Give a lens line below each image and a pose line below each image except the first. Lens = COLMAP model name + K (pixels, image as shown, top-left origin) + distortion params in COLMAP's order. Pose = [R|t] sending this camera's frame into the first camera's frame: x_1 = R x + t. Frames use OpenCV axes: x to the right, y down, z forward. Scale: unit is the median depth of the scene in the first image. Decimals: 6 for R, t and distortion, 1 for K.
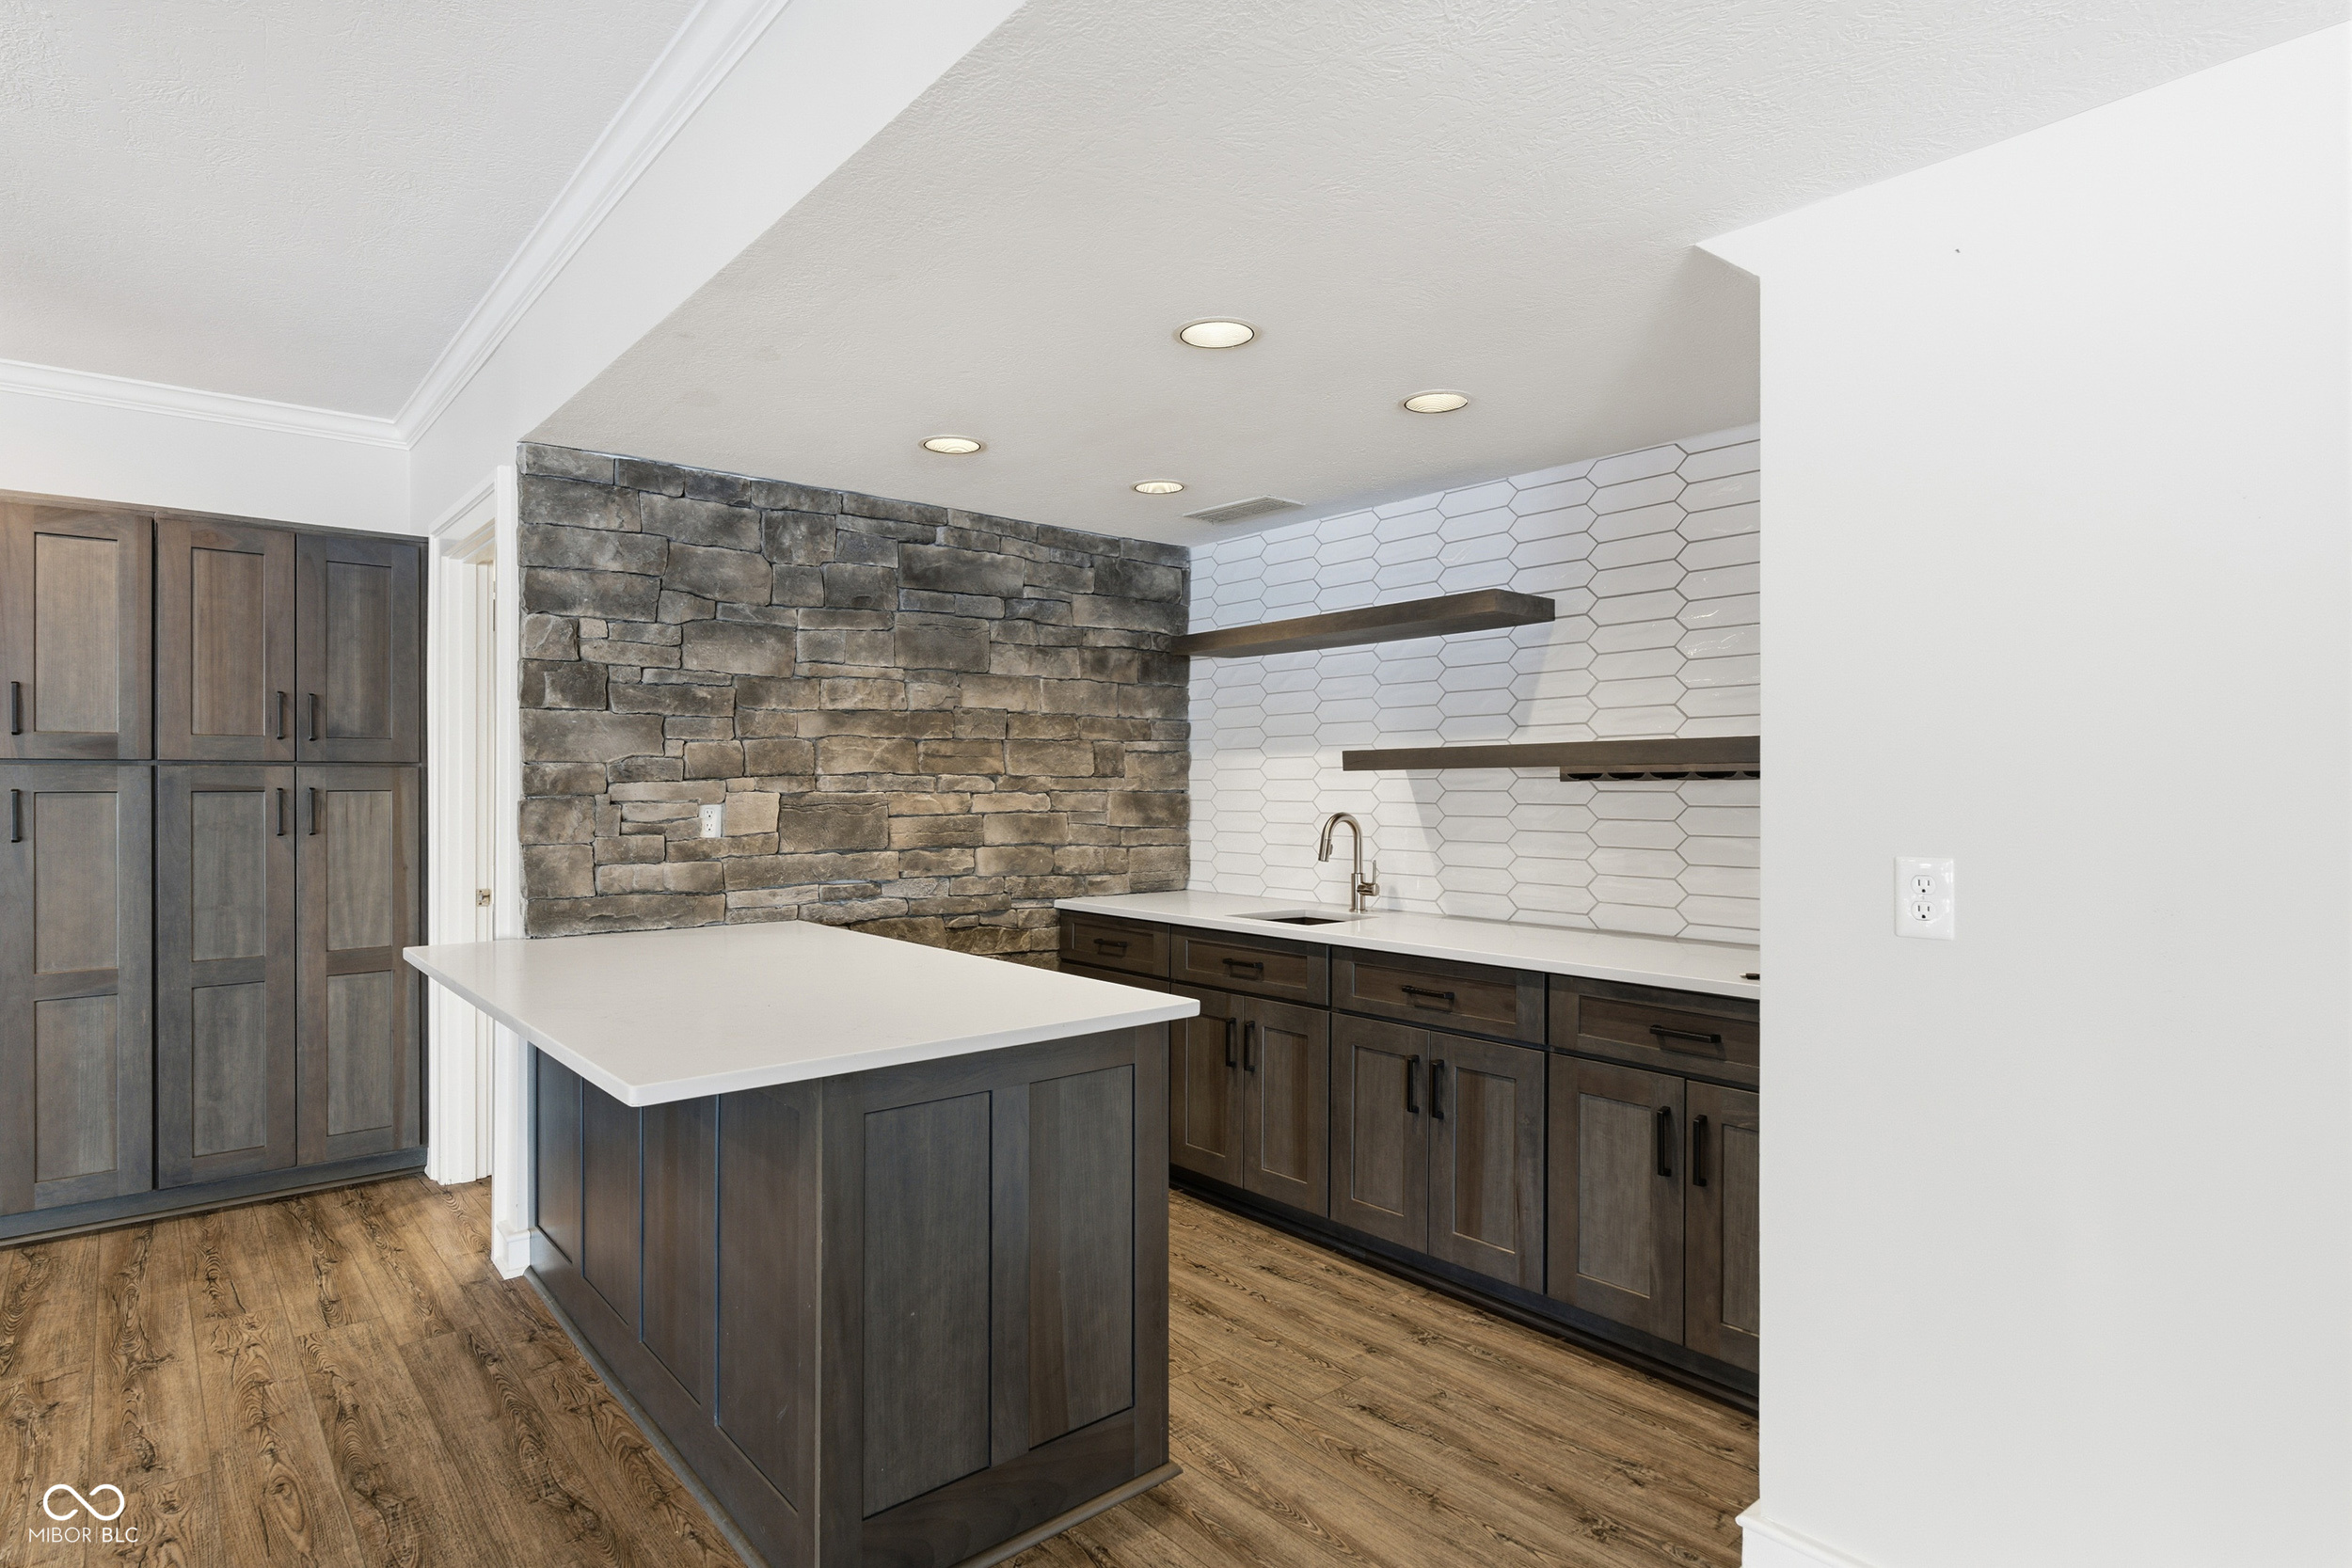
lens RADIAL K [[1246.3, 0, 1176.5], [0, 1246.3, 783.5], [0, 0, 1]] dist [0.001723, 0.001648]
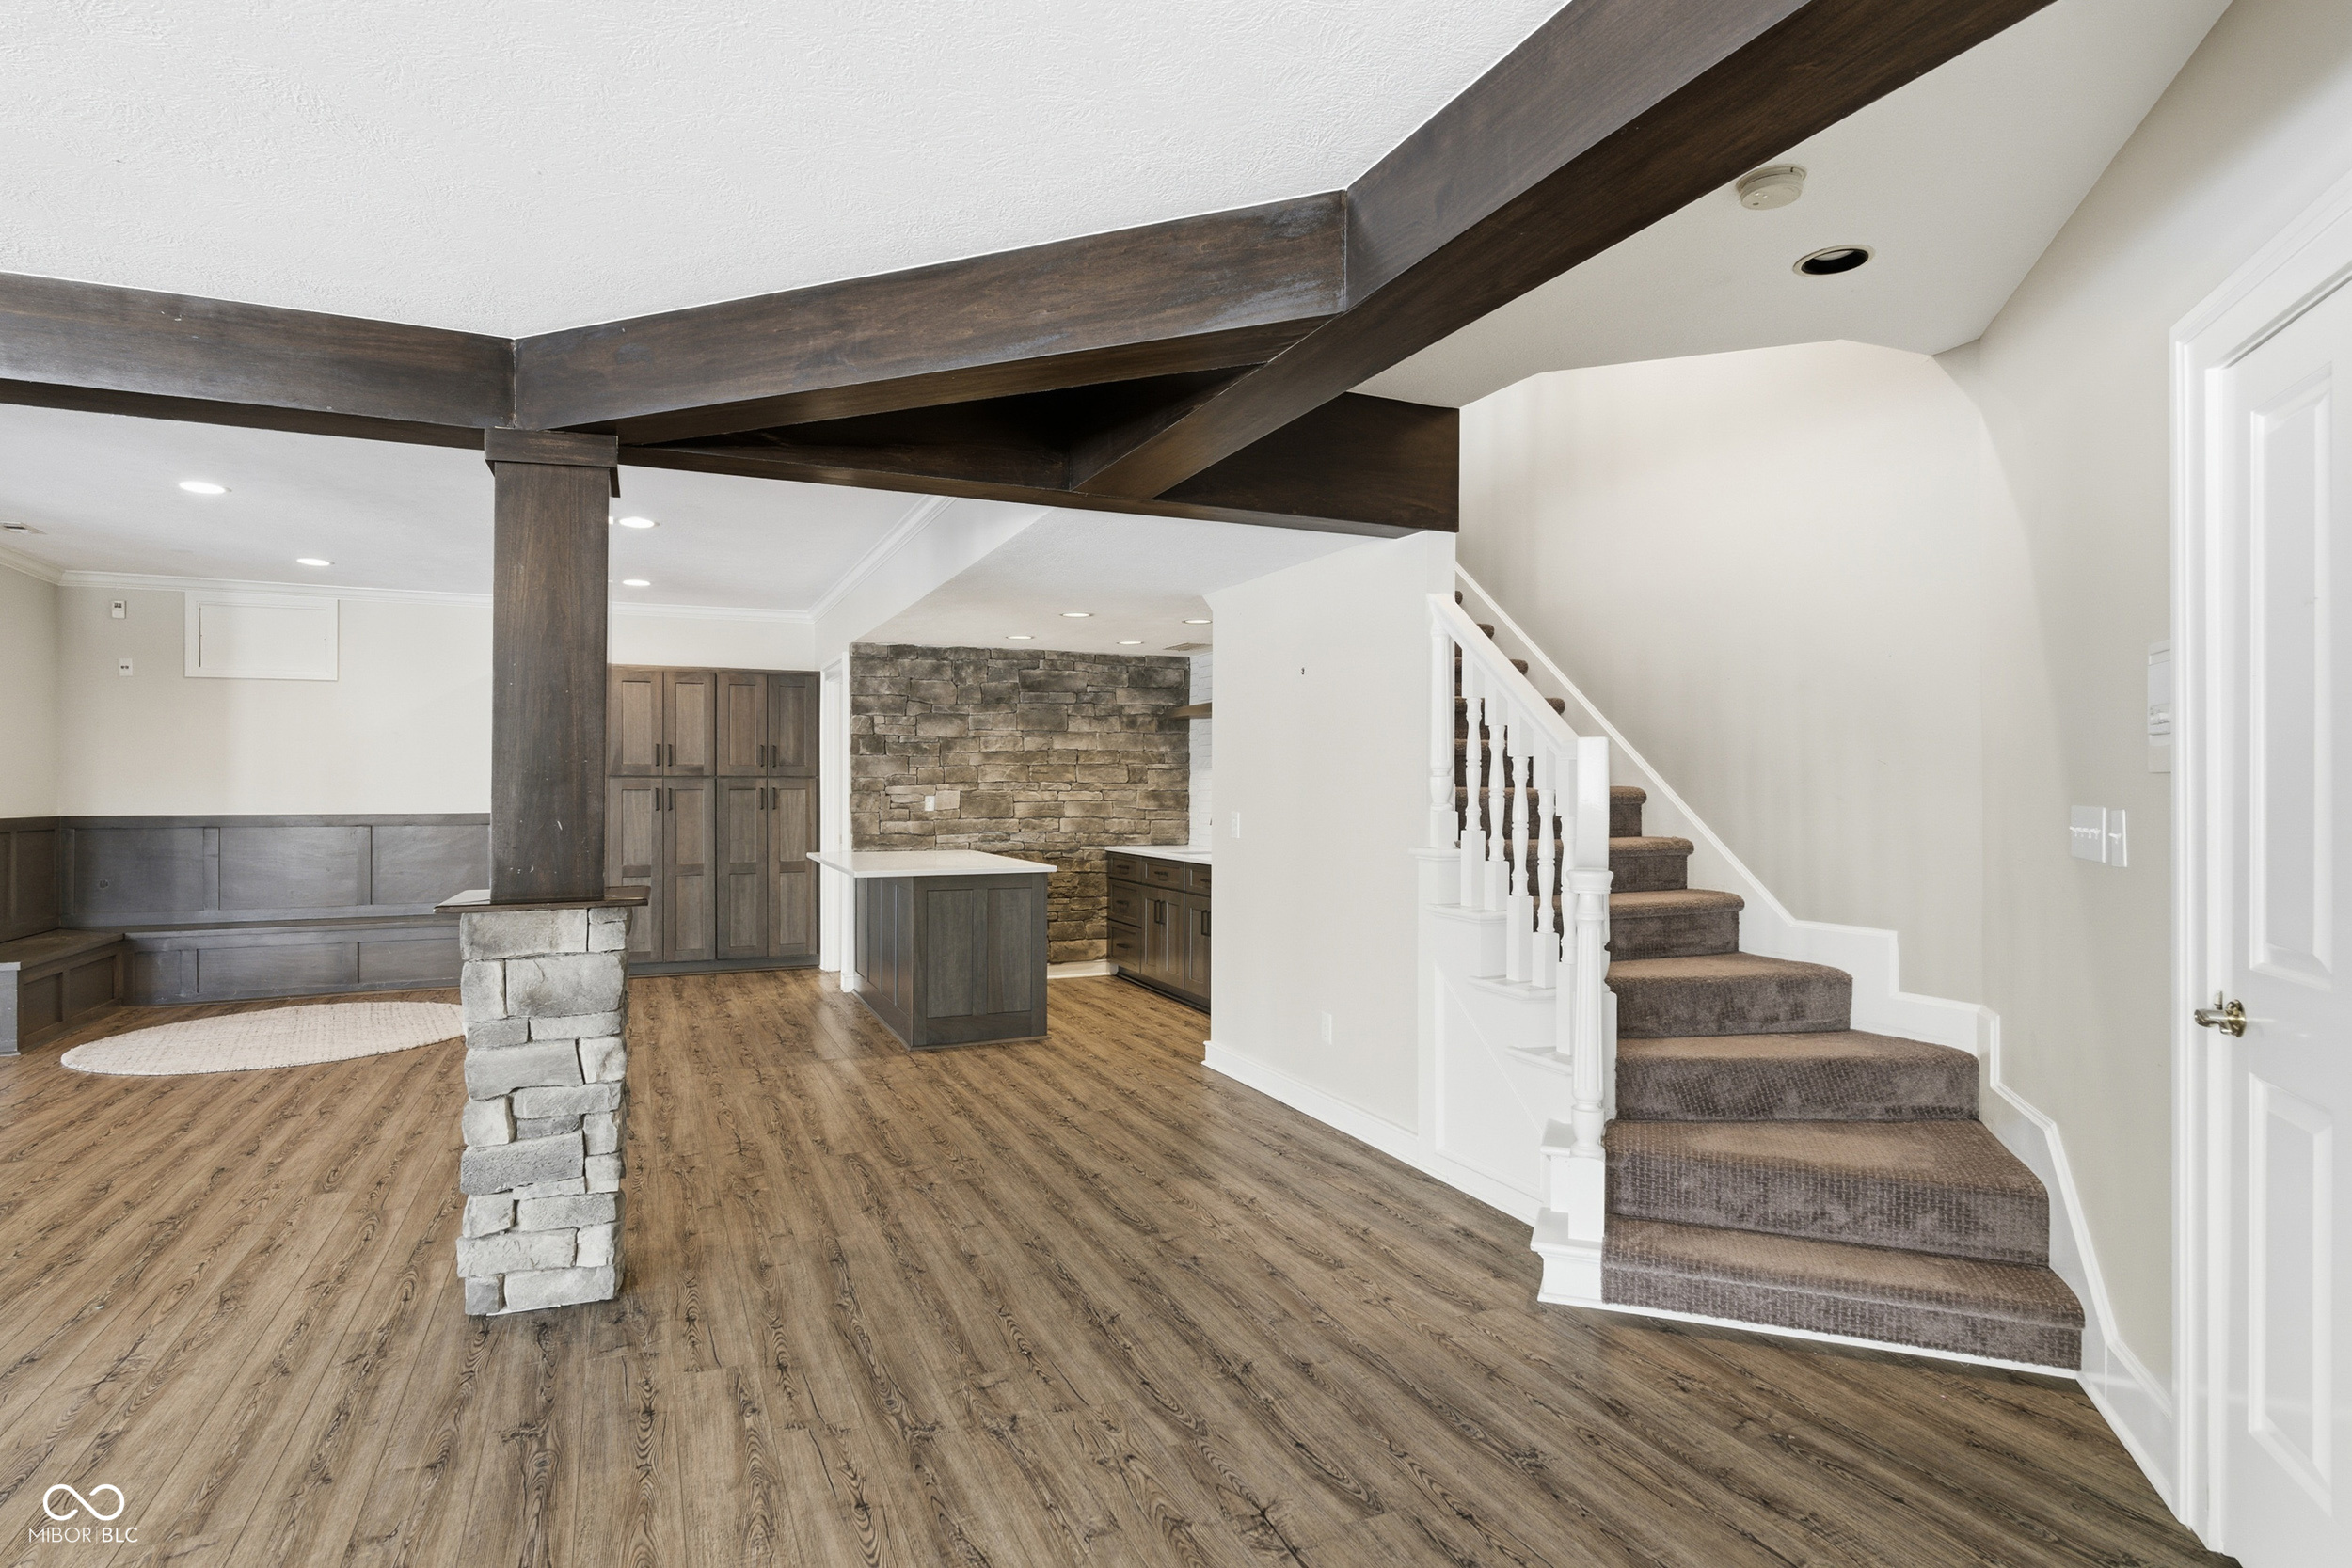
lens RADIAL K [[1246.3, 0, 1175.1], [0, 1246.3, 785.5], [0, 0, 1]] dist [0.001723, 0.001648]
pose [[0.958758, 0.001616, -0.284220, 0.634312], [-0.001097, 0.999997, 0.001987, -0.006141], [0.284222, -0.001593, 0.958757, -0.941645]]
